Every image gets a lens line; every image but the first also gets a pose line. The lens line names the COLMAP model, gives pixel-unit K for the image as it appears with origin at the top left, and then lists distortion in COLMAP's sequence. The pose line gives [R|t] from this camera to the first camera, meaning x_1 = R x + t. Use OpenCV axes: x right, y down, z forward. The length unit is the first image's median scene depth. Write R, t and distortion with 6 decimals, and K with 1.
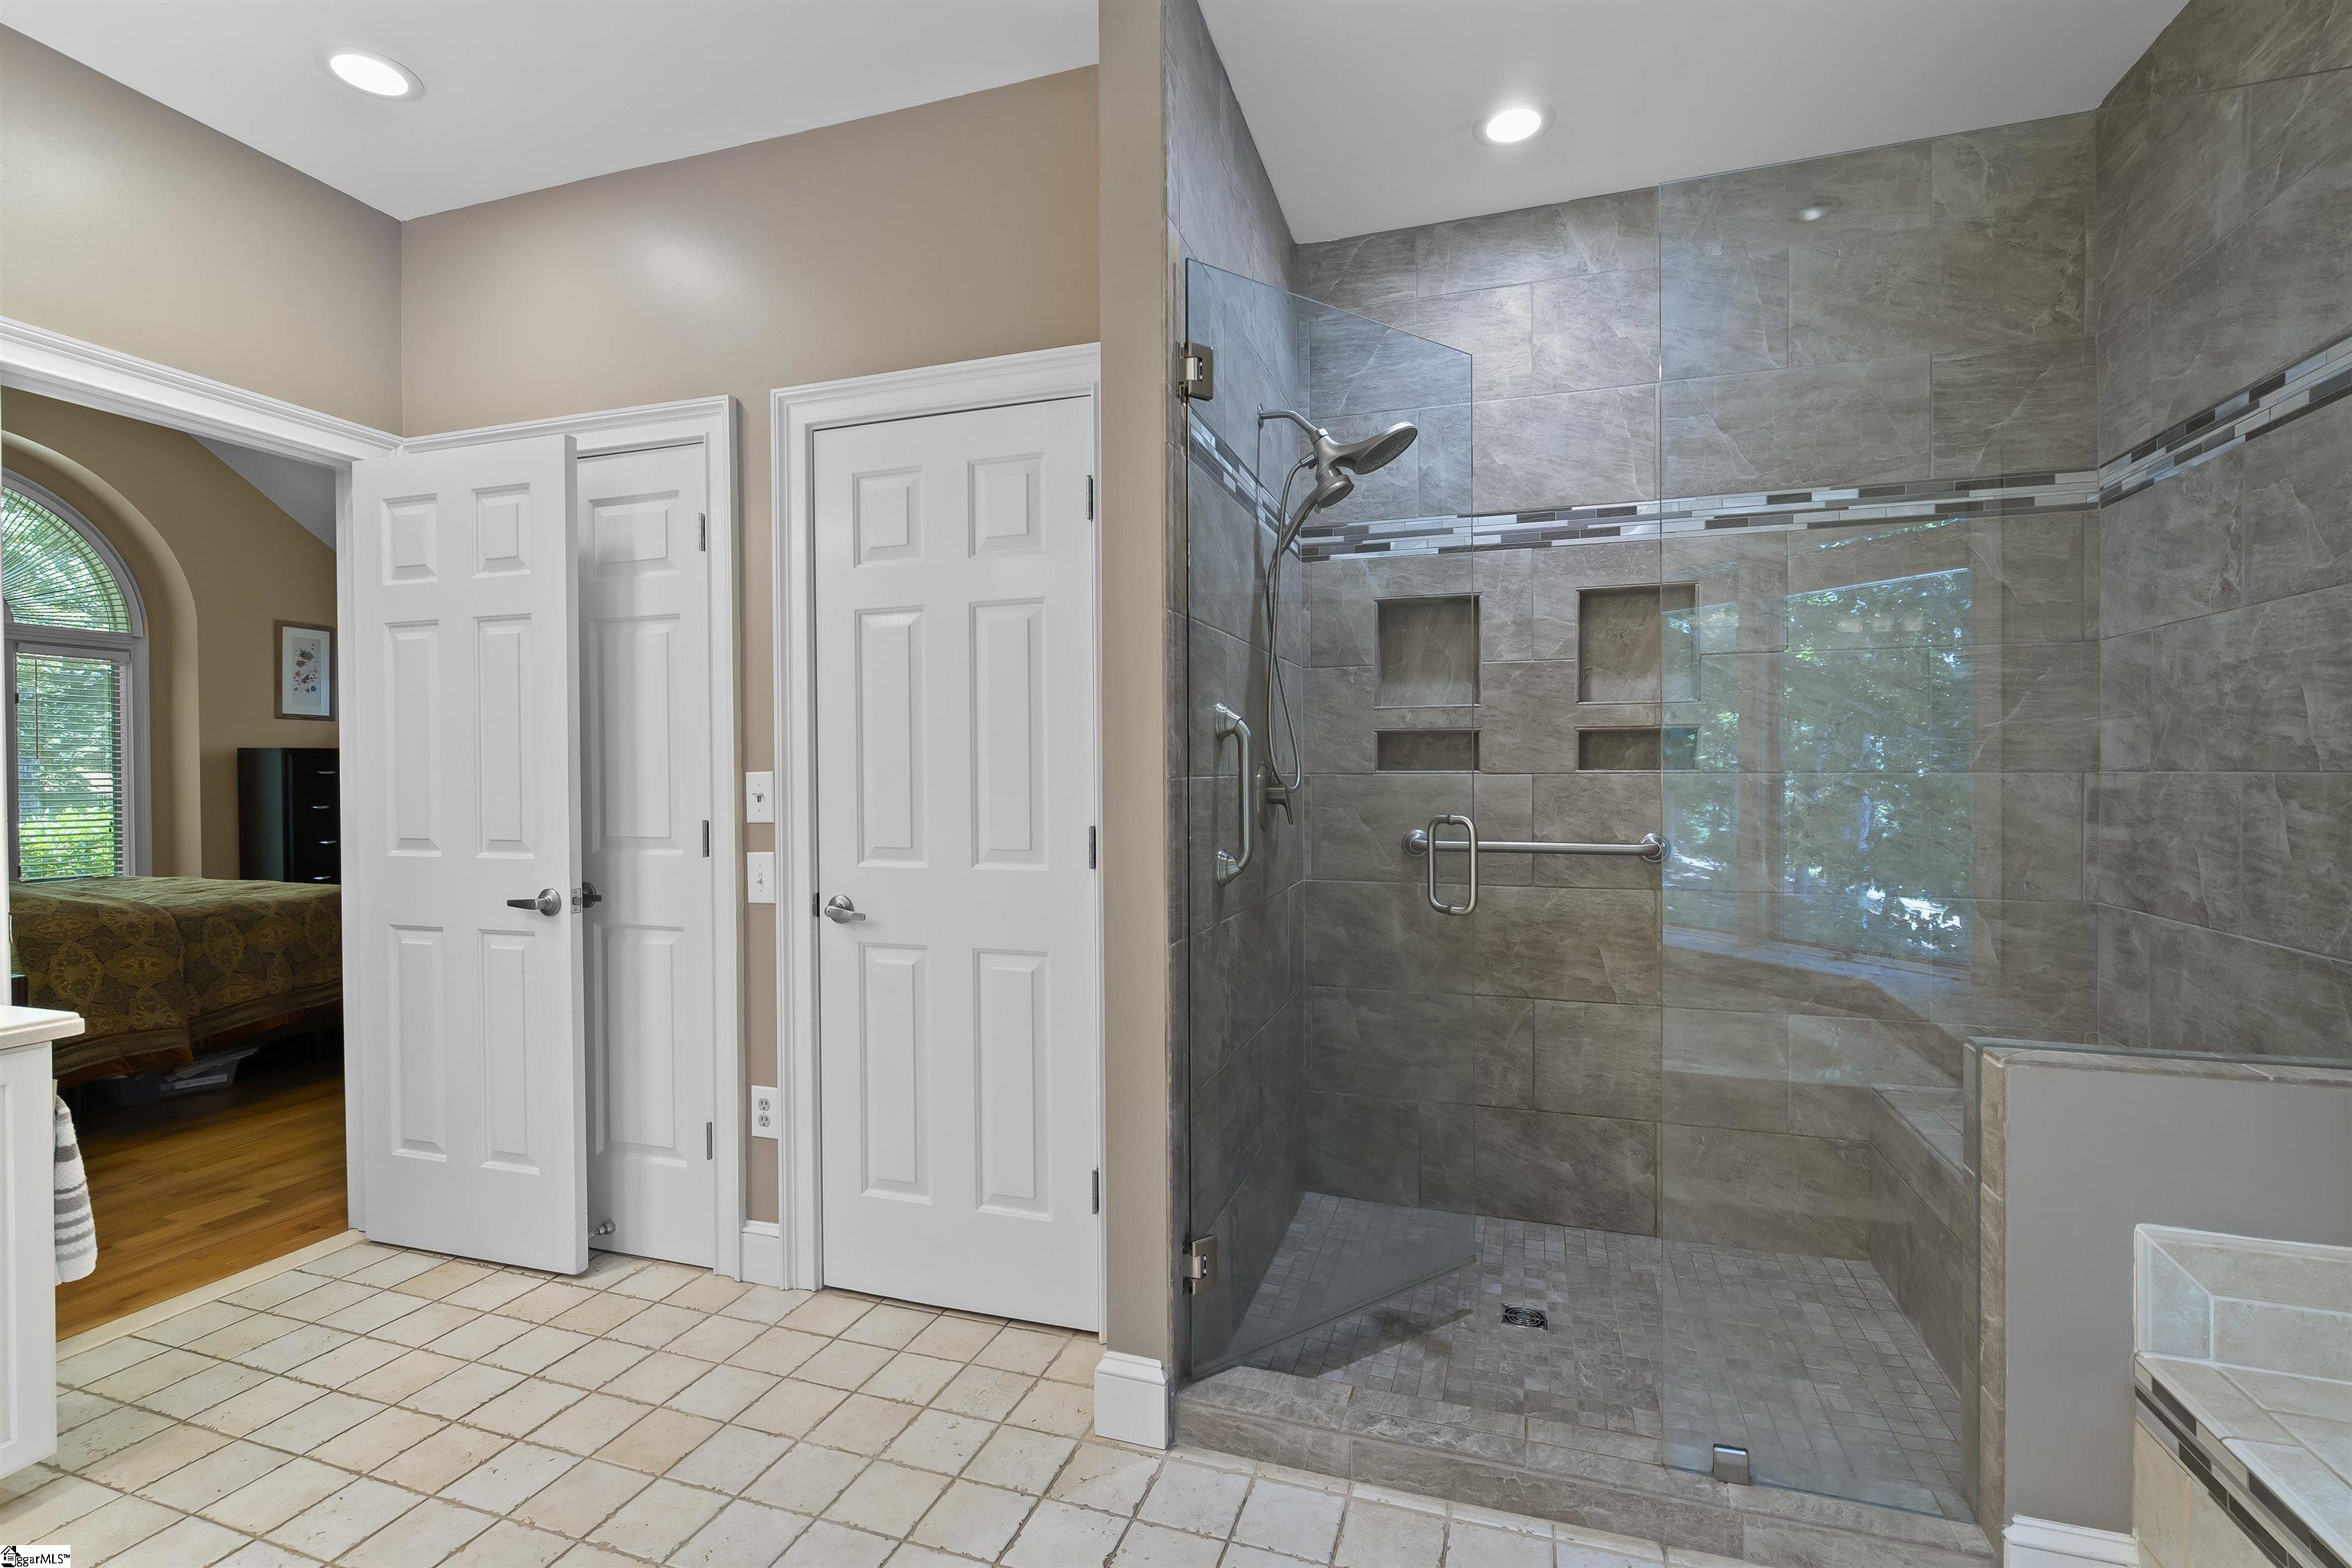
lens RADIAL K [[1067.4, 0, 1177.7], [0, 1067.4, 780.5], [0, 0, 1]] dist [-0.001117, -0.000021]
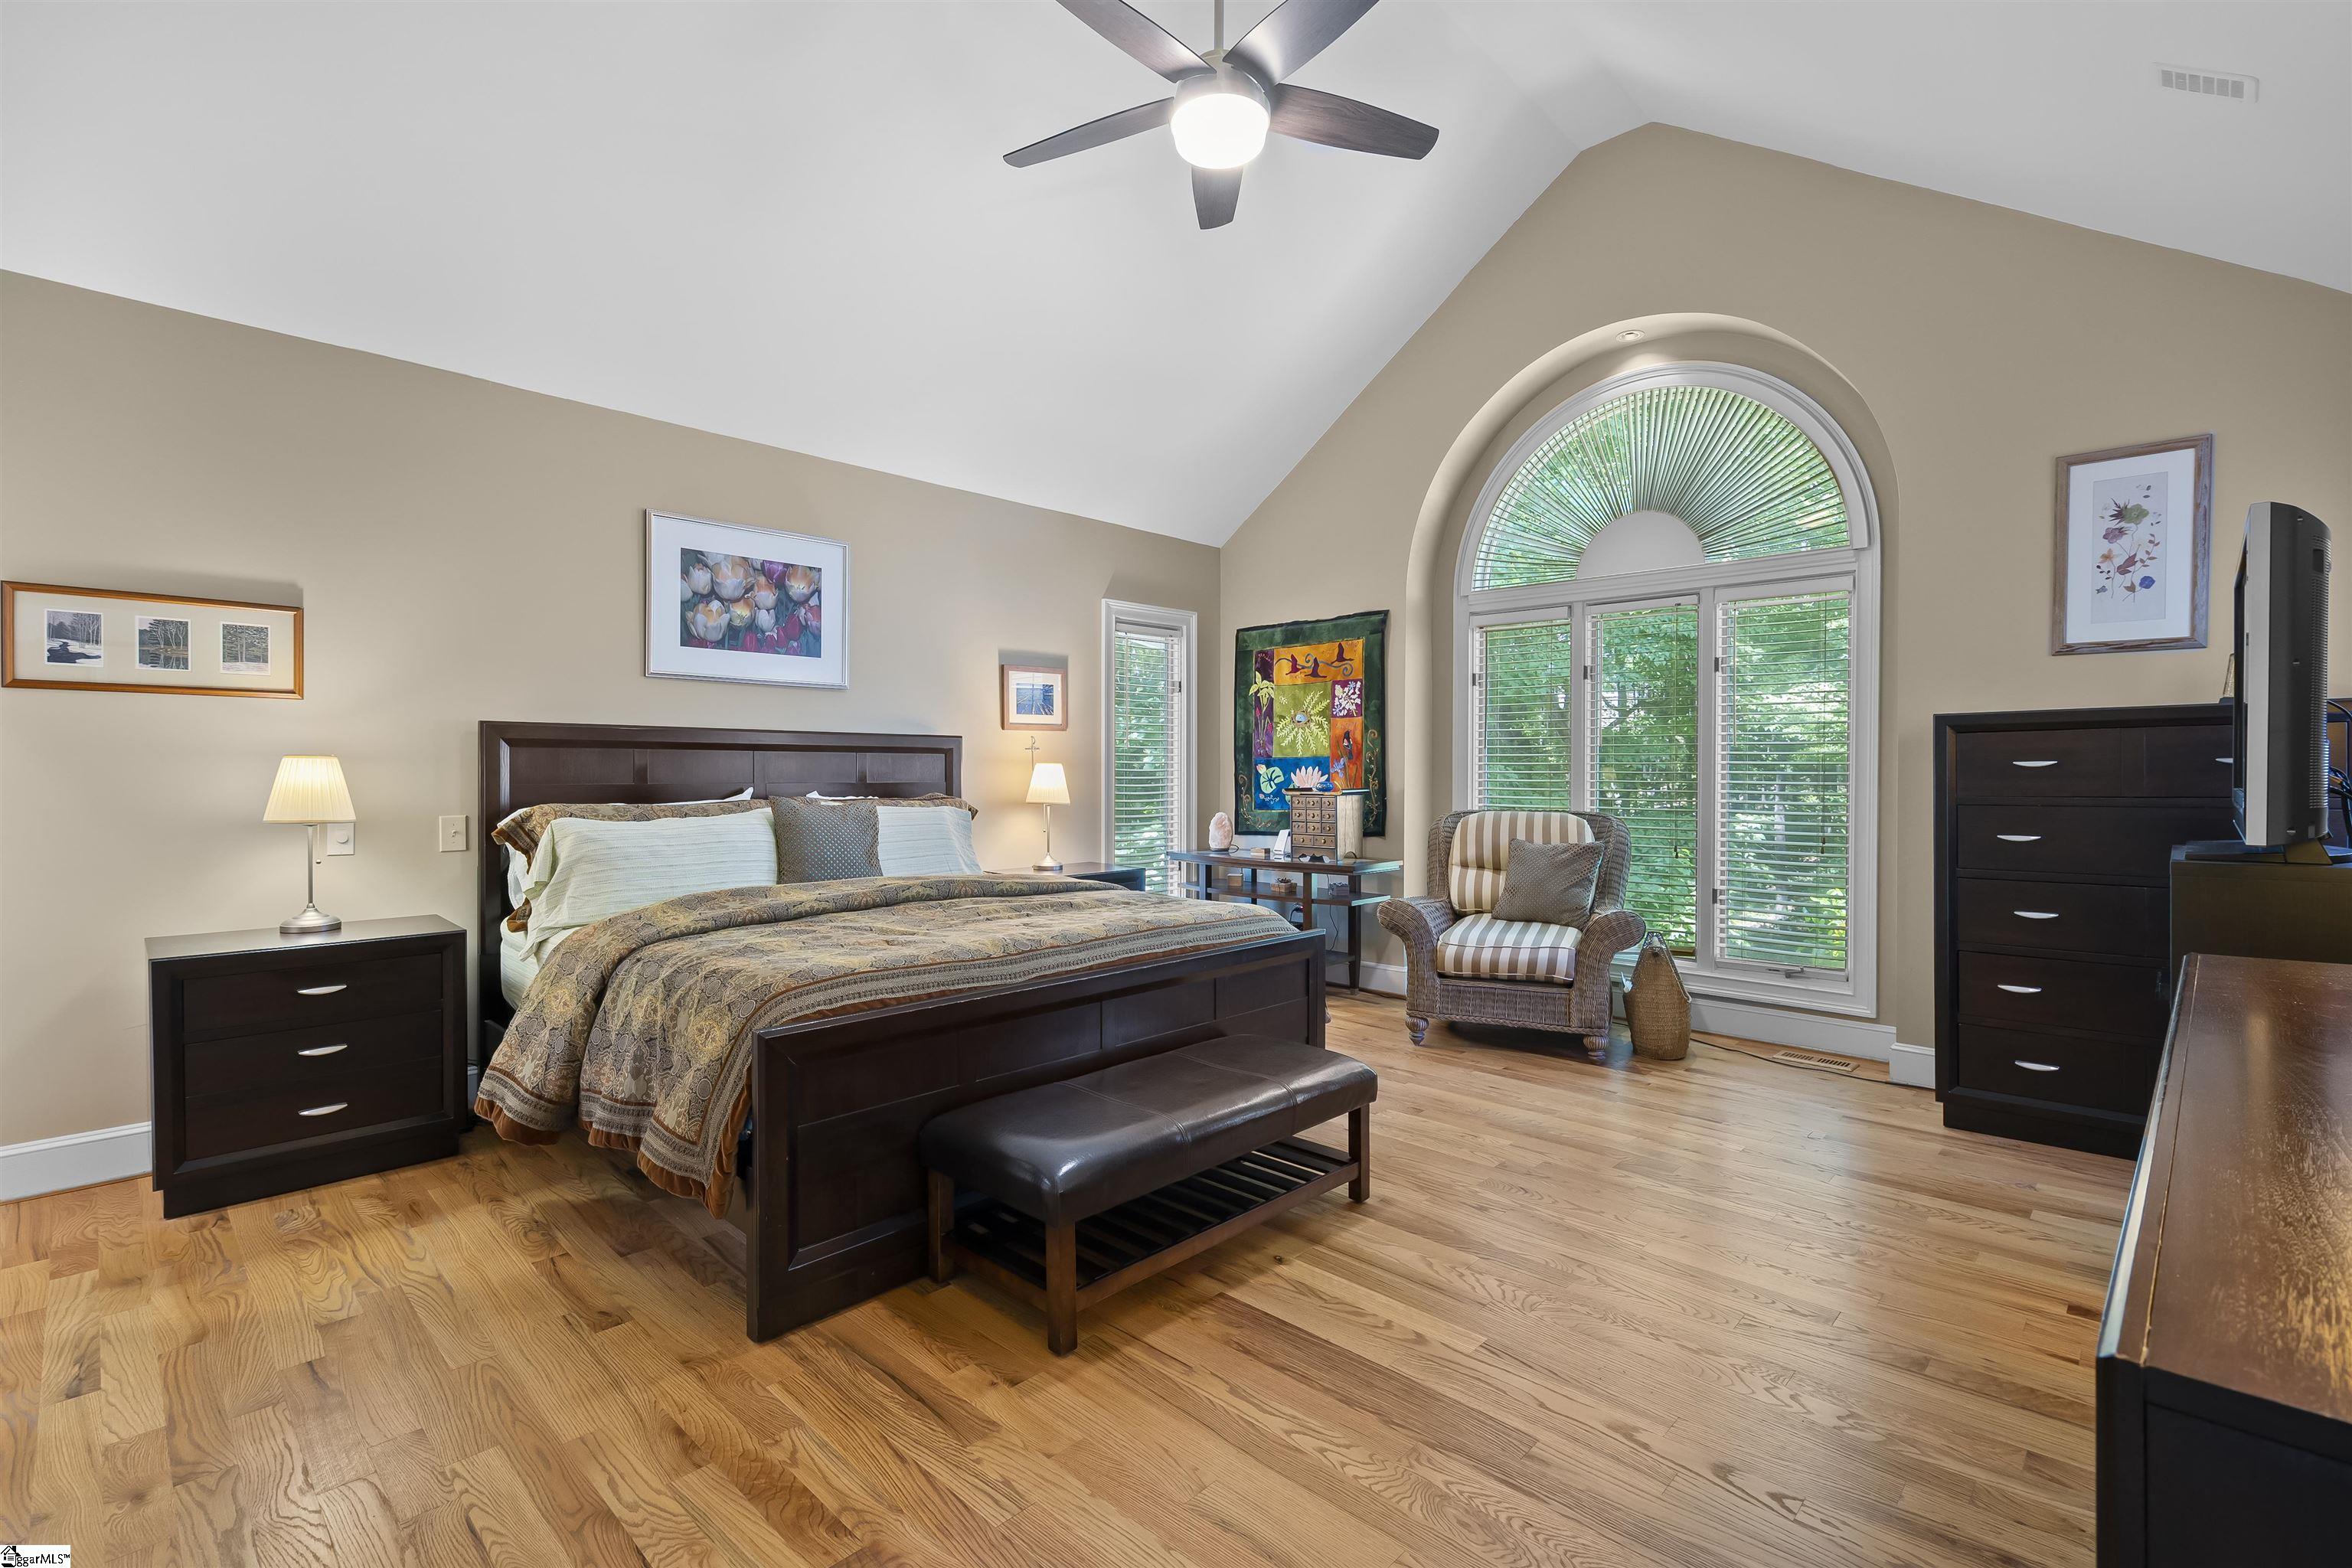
lens RADIAL K [[1067.4, 0, 1176.8], [0, 1067.4, 779.7], [0, 0, 1]] dist [-0.001117, -0.000021]
pose [[-0.432938, 0.010110, -0.901367, -0.212194], [-0.010630, 0.999810, 0.016320, -0.003458], [0.901361, 0.016647, -0.432748, 0.831278]]
